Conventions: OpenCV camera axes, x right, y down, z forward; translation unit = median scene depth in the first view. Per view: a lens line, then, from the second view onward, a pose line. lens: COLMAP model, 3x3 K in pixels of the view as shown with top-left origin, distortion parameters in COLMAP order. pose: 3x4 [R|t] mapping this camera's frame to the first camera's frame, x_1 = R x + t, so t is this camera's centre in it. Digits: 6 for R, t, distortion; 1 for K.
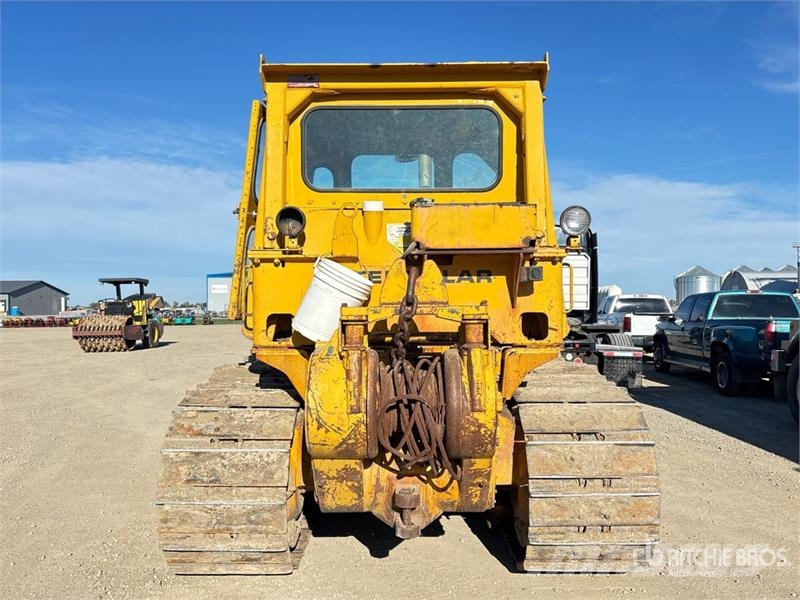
lens RADIAL K [[595.2, 0, 400.0], [0, 595.2, 300.0], [0, 0, 1]] dist [0.031442, -0.045987]
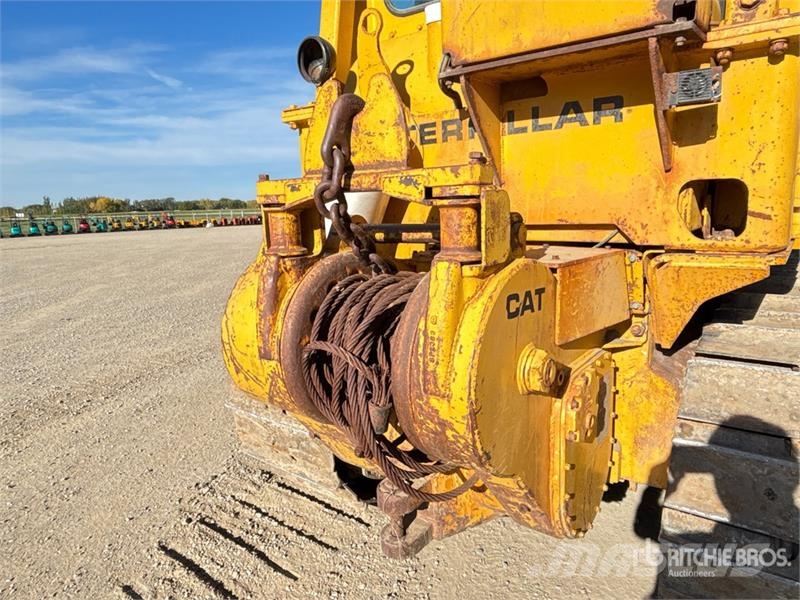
lens RADIAL K [[519.0, 0, 400.0], [0, 519.0, 300.0], [0, 0, 1]] dist [0.002308, -0.029261]
pose [[0.816757, 0.084037, -0.570830, 0.262203], [0.038420, 0.979219, 0.199132, 0.023566], [0.575702, -0.184574, 0.796555, 0.523797]]
